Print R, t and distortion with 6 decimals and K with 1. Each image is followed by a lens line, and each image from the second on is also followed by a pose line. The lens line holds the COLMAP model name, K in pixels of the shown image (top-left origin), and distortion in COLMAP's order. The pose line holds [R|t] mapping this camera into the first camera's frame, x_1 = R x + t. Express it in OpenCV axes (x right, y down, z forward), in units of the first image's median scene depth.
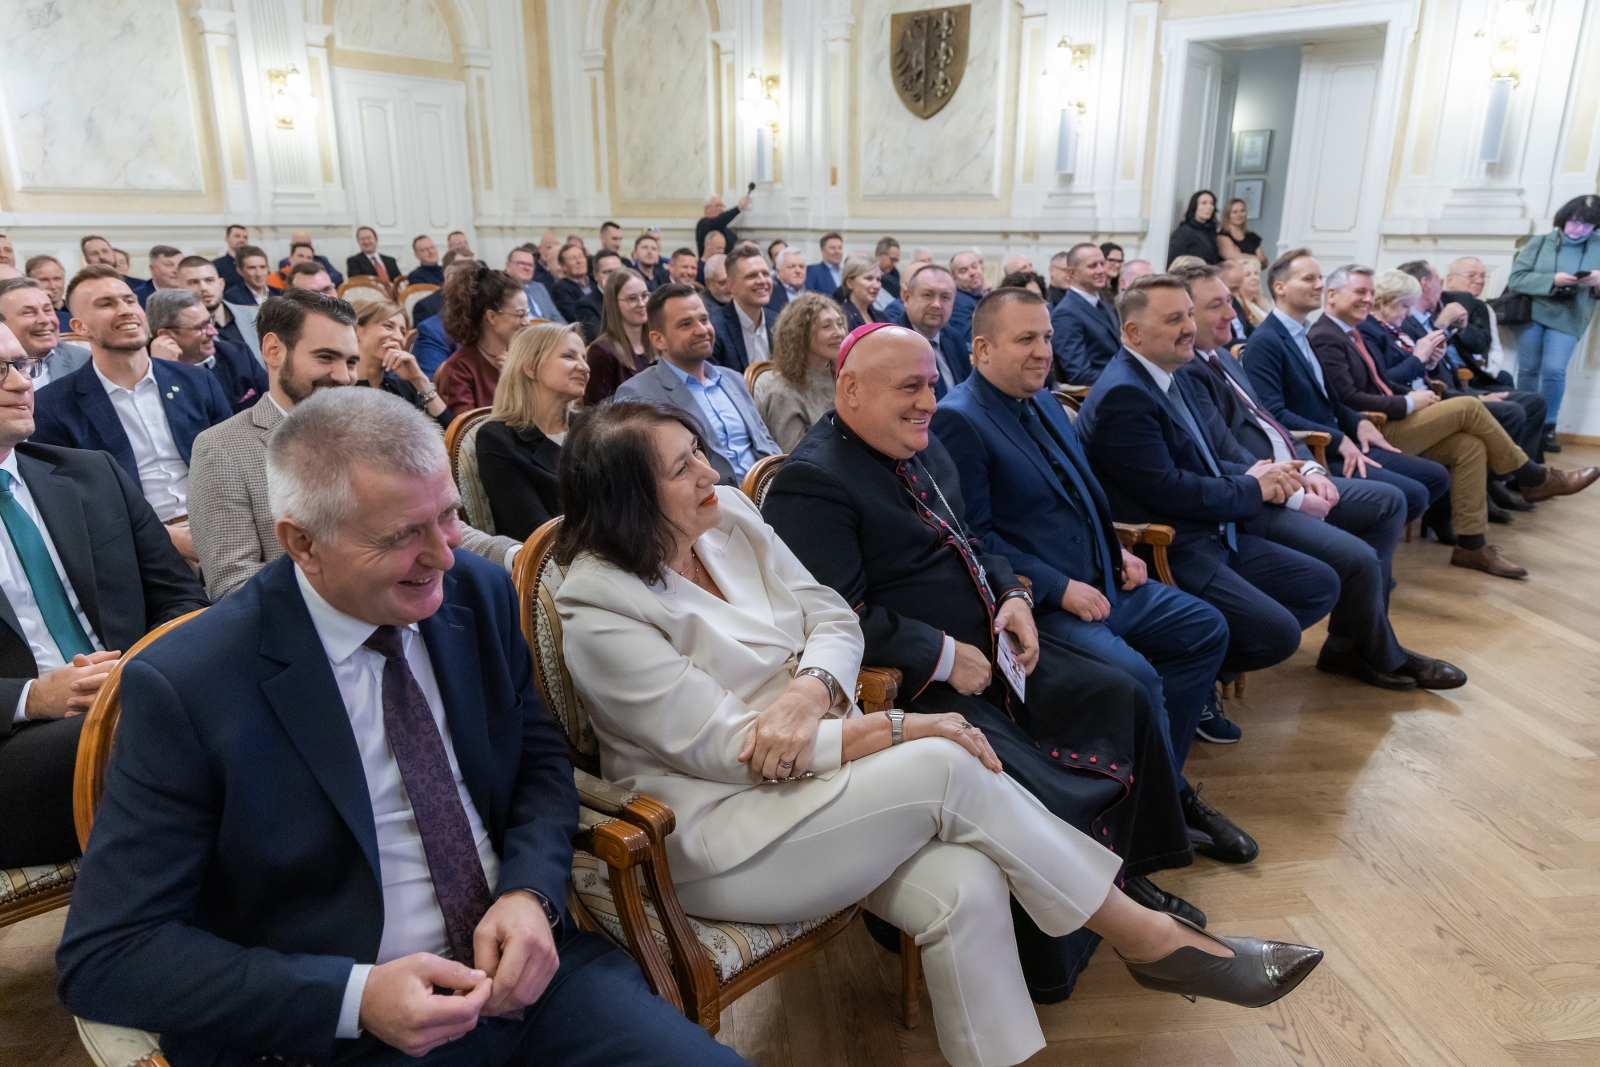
lens RADIAL K [[1070.3, 0, 800.0], [0, 1070.3, 533.5], [0, 0, 1]] dist [-0.004858, 0.001831]
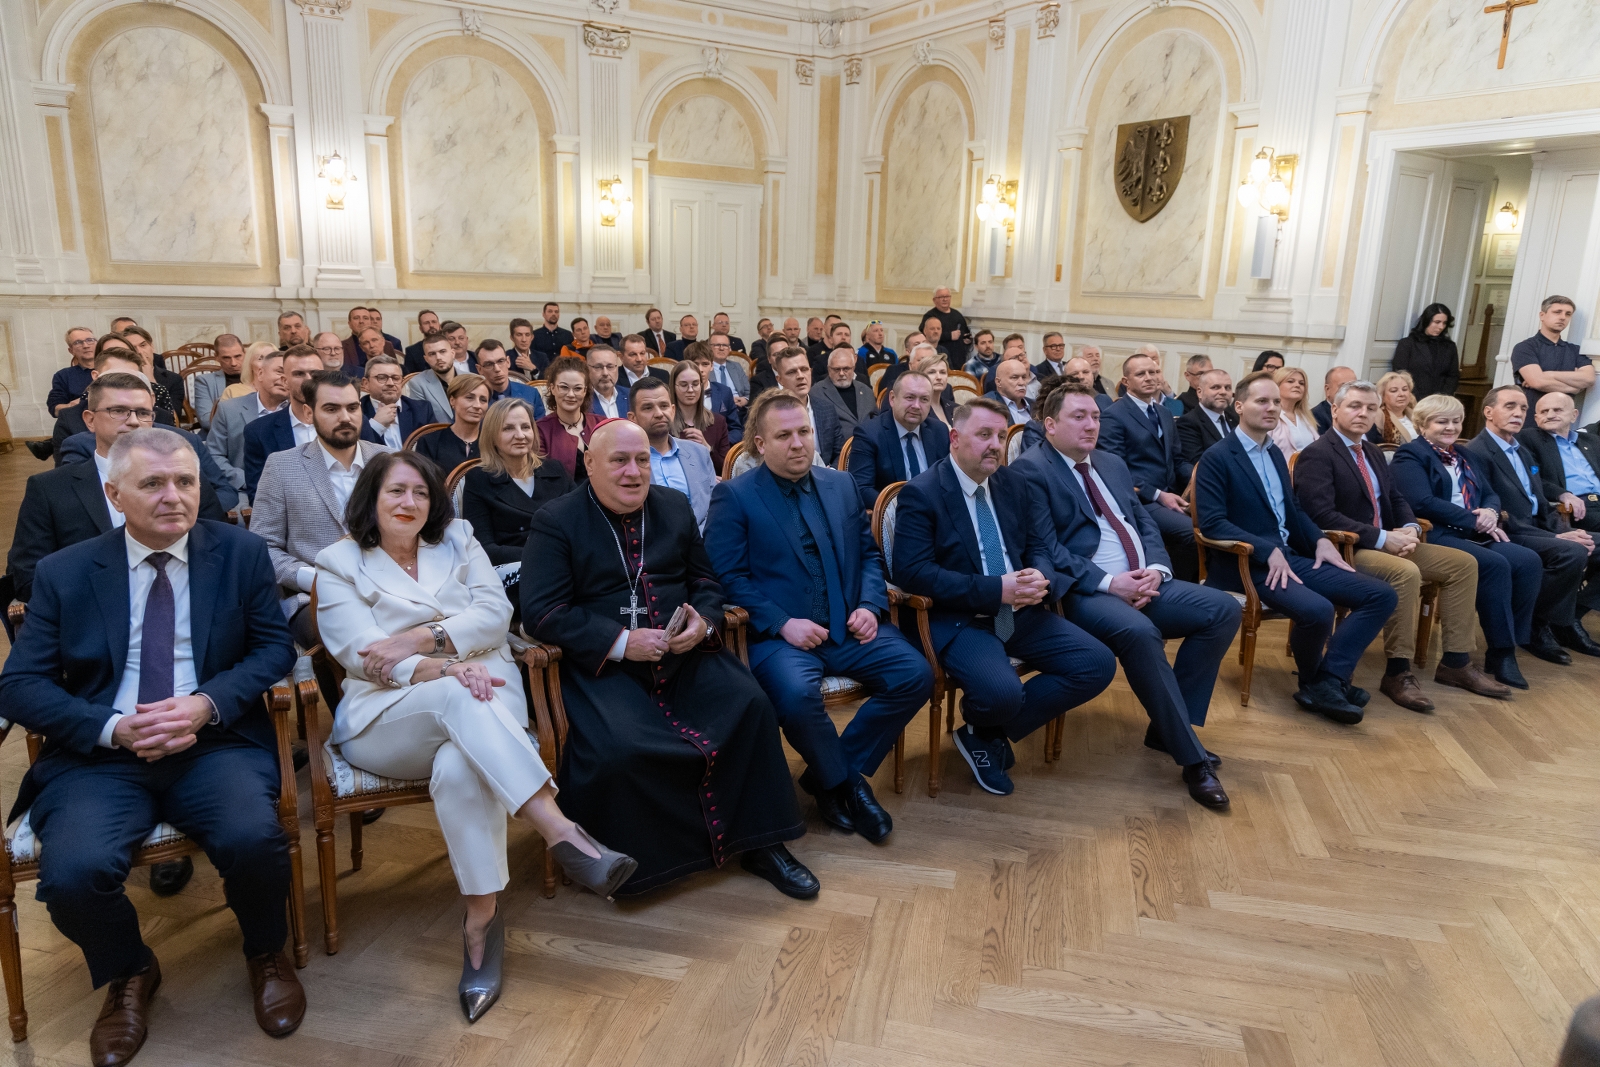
lens RADIAL K [[1070.3, 0, 800.0], [0, 1070.3, 533.5], [0, 0, 1]] dist [-0.004858, 0.001831]
pose [[0.937733, 0.102077, -0.332019, 0.182722], [-0.122858, 0.991529, -0.042153, -0.001788], [0.324903, 0.080320, 0.942330, -0.067285]]
